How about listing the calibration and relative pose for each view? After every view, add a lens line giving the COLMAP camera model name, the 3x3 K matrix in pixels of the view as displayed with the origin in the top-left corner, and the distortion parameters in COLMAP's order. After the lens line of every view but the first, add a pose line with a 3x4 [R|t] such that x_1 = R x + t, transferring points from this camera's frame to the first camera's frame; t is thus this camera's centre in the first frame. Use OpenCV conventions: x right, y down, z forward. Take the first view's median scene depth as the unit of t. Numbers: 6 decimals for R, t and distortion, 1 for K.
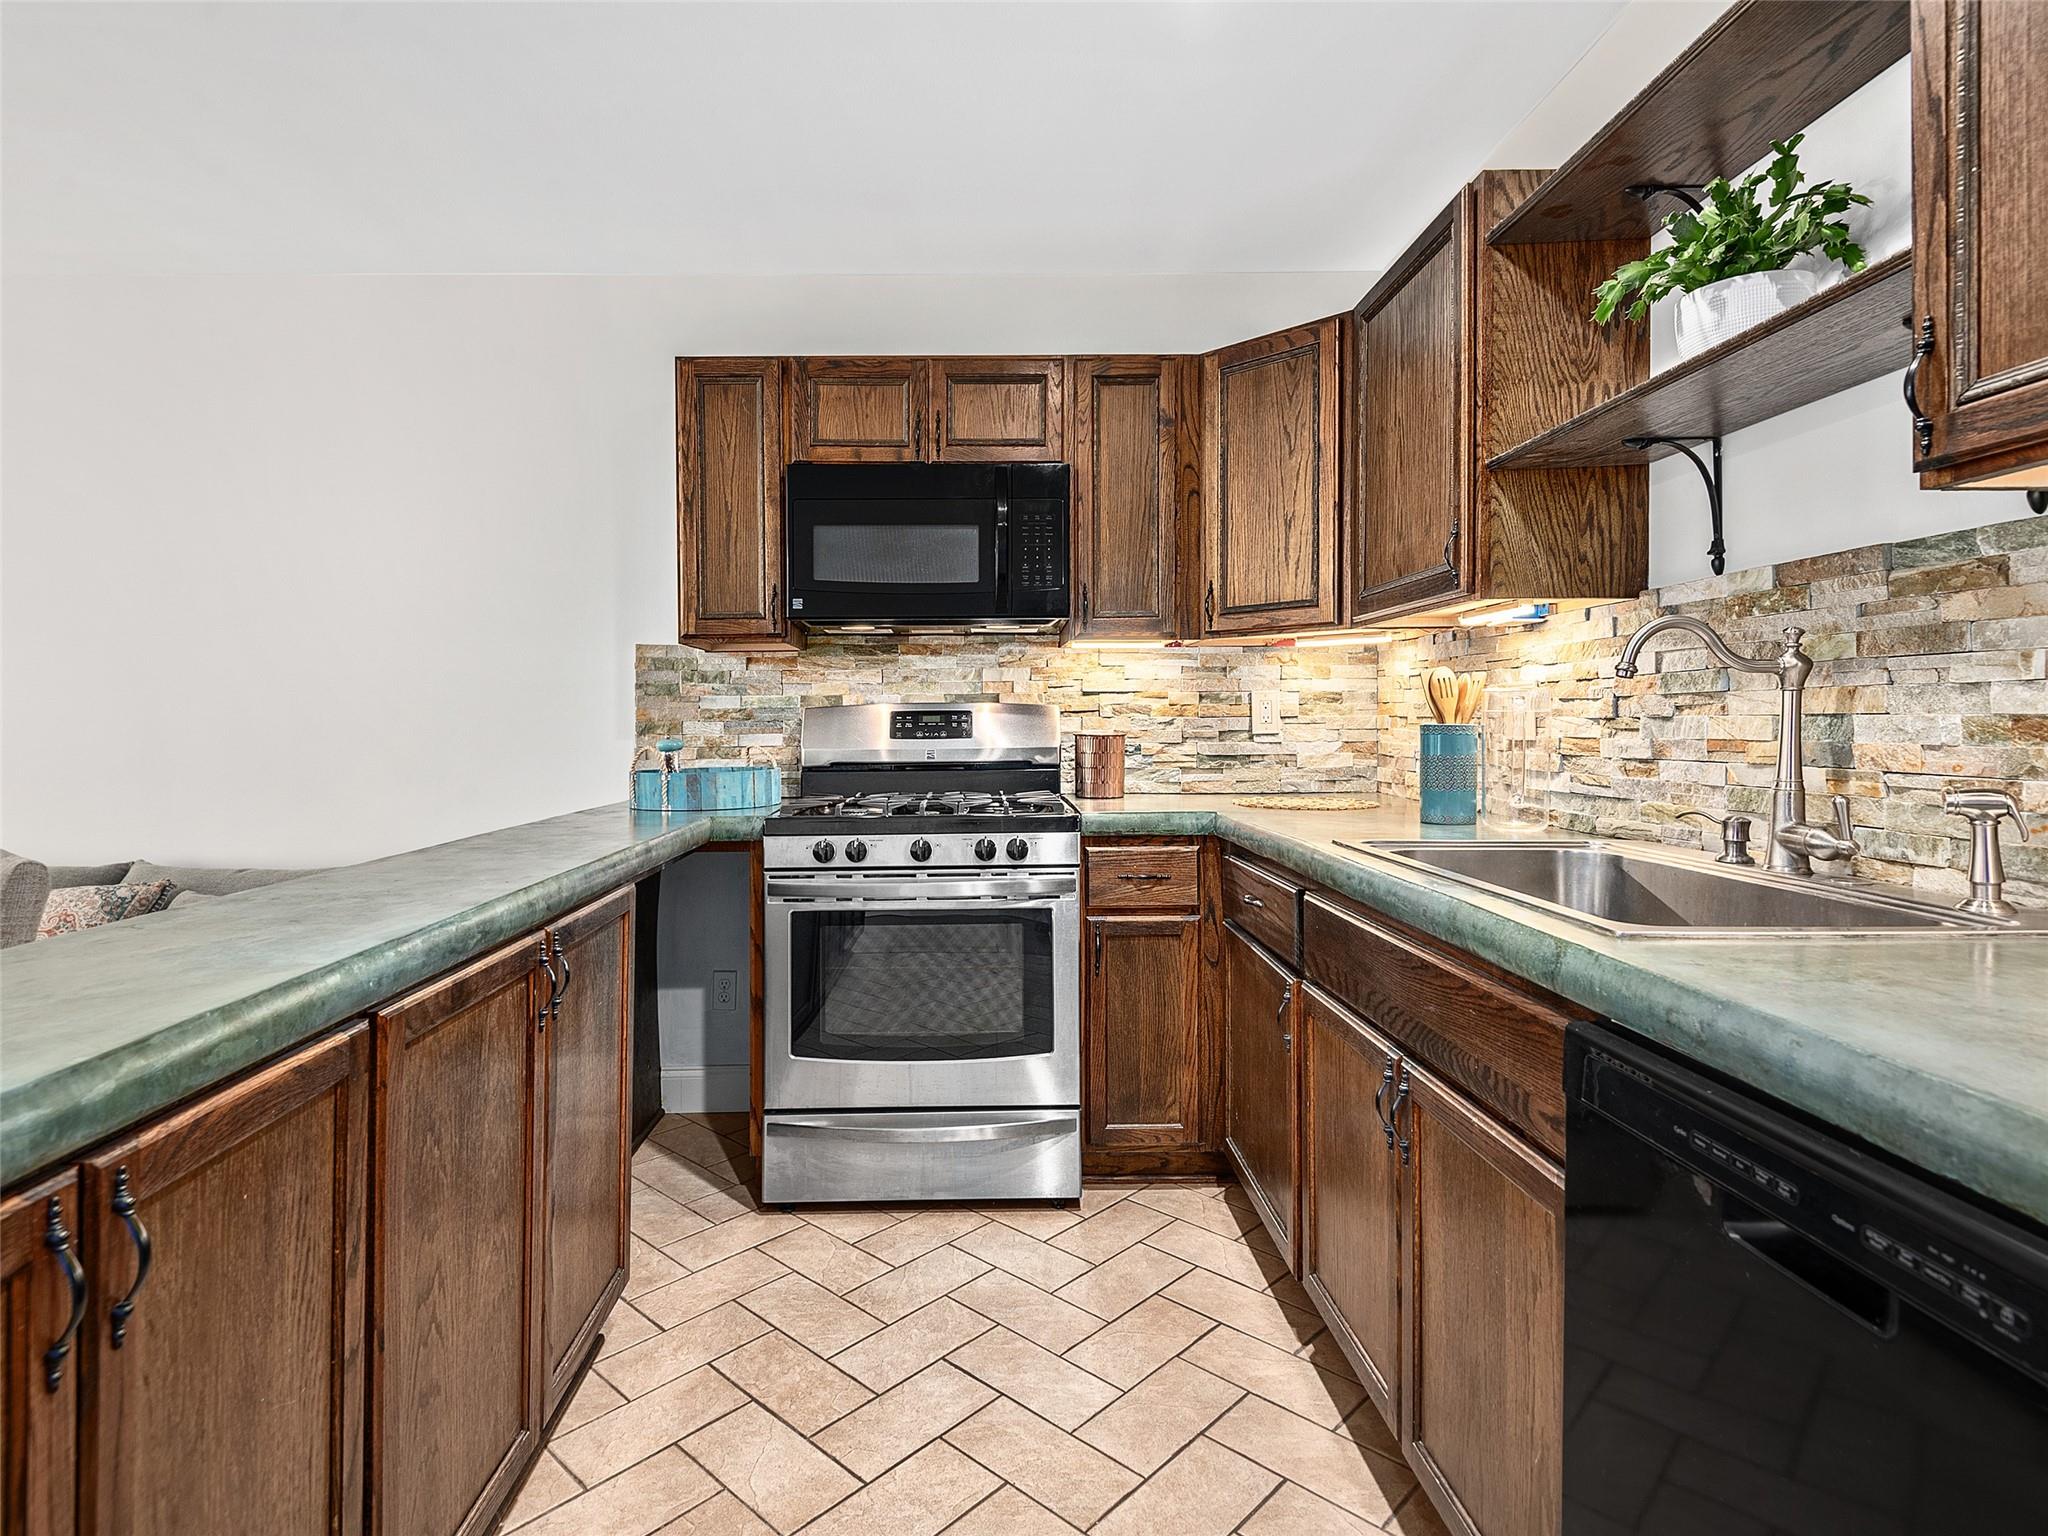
lens RADIAL K [[1086.1, 0, 1026.3], [0, 1086.1, 729.9], [0, 0, 1]] dist [0.038146, -0.034708]
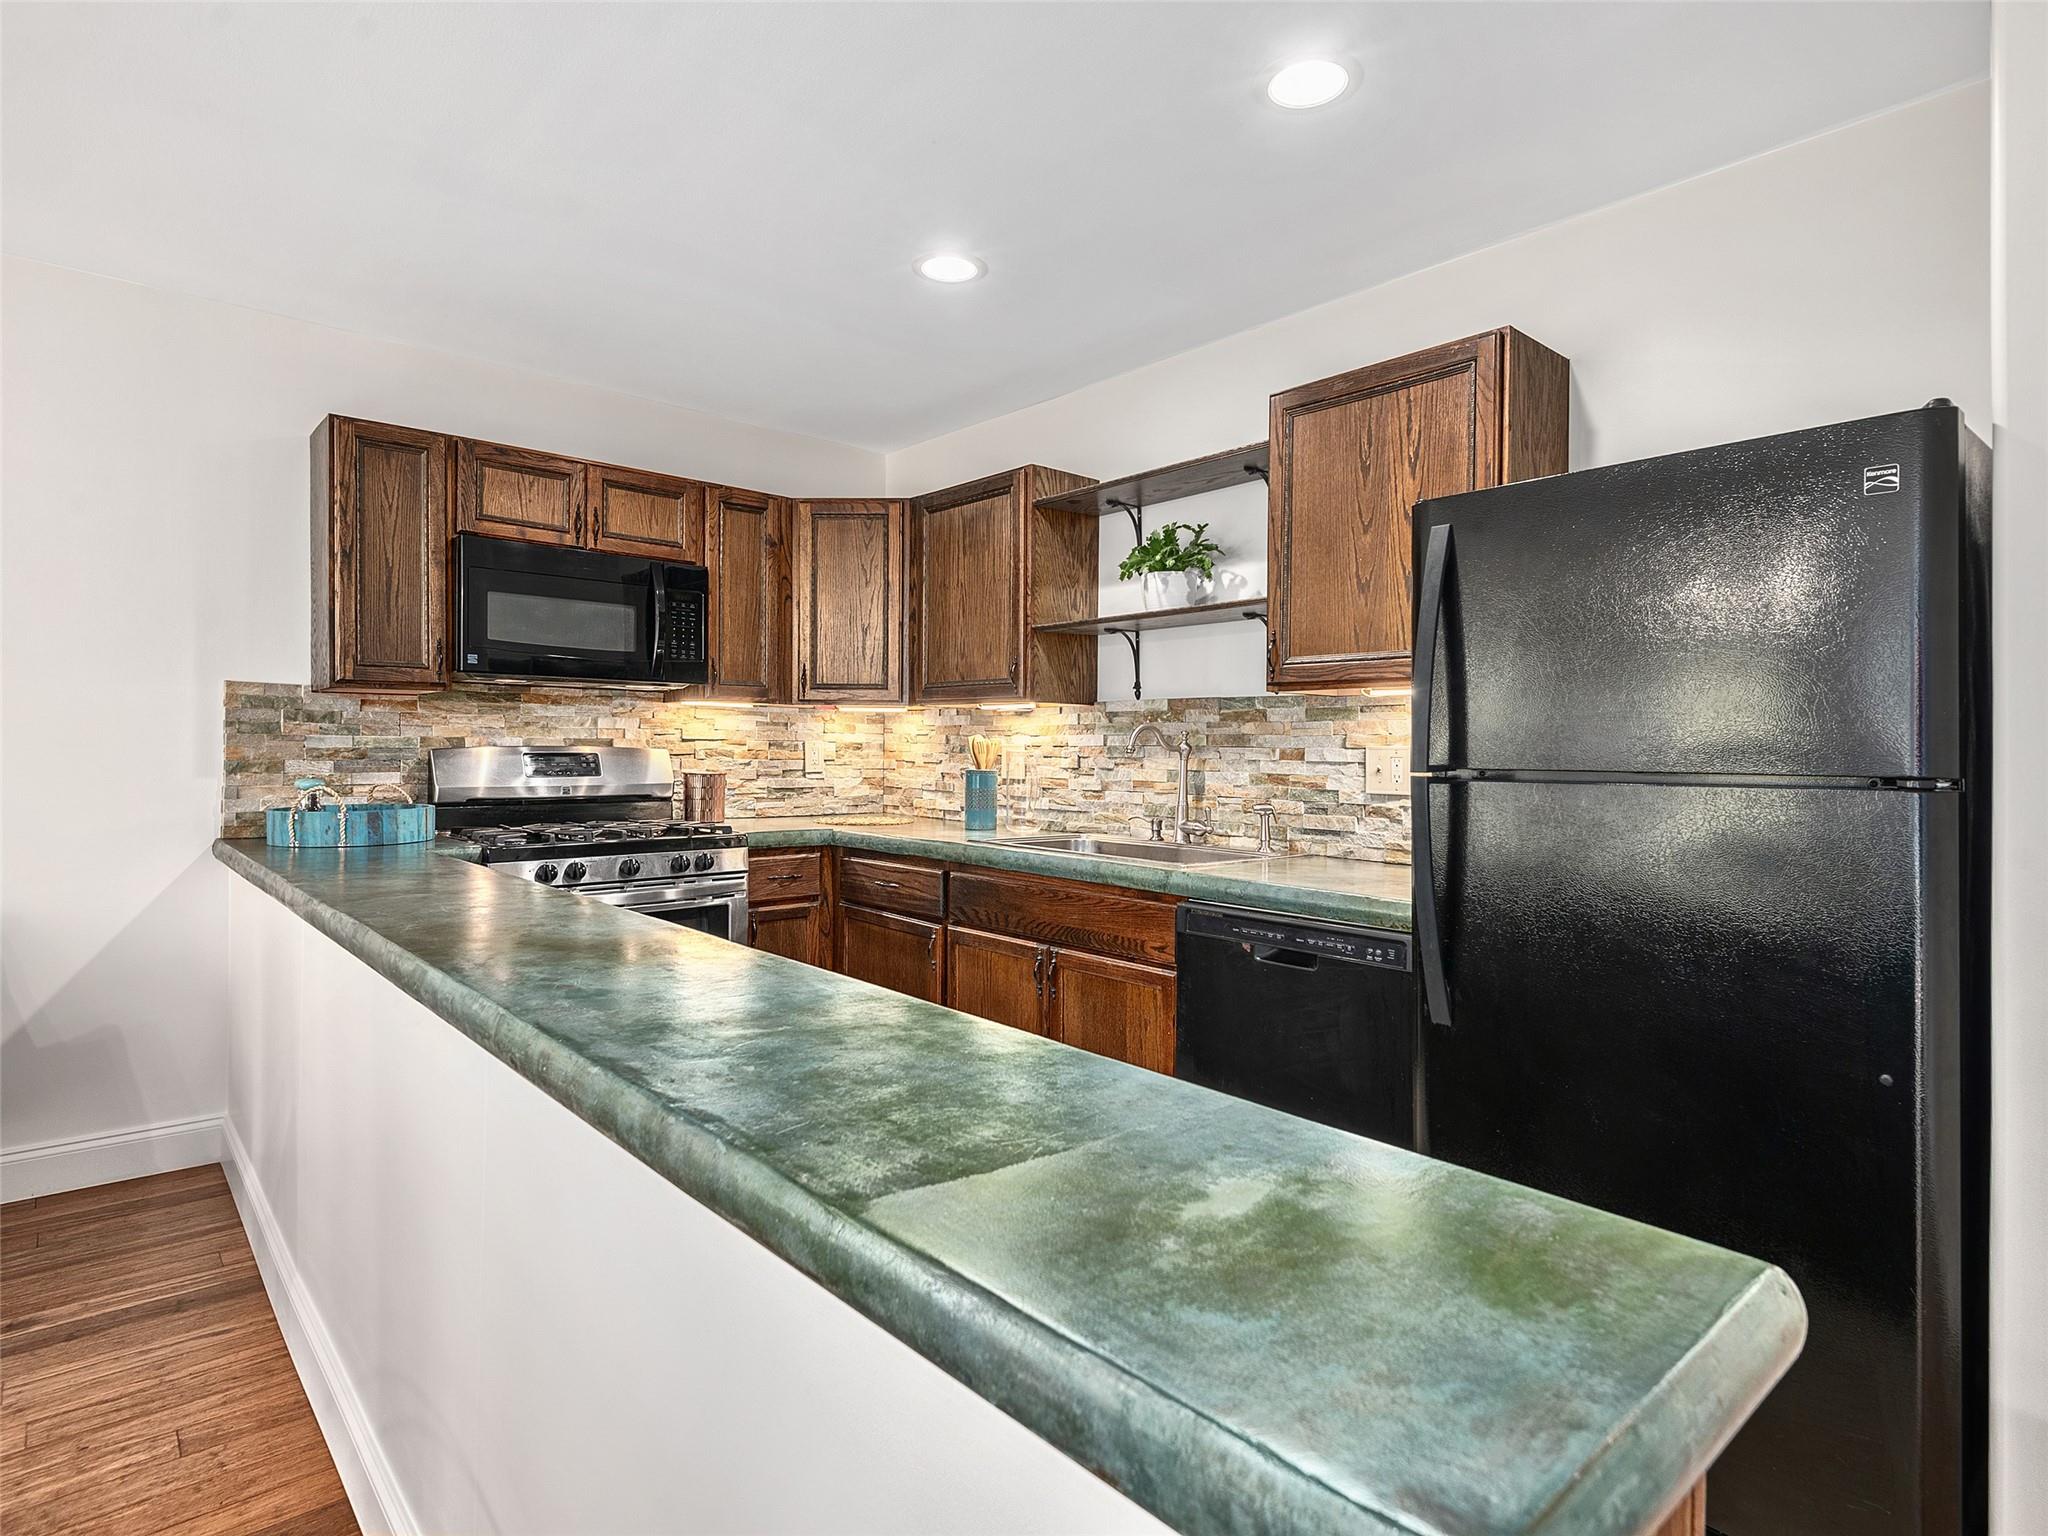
lens RADIAL K [[1086.1, 0, 1026.3], [0, 1086.1, 729.9], [0, 0, 1]] dist [0.038146, -0.034708]
pose [[0.758402, 0.024586, 0.651324, -0.511036], [-0.011347, 0.999635, -0.024522, -0.020678], [-0.651689, 0.011206, 0.758404, -0.237101]]
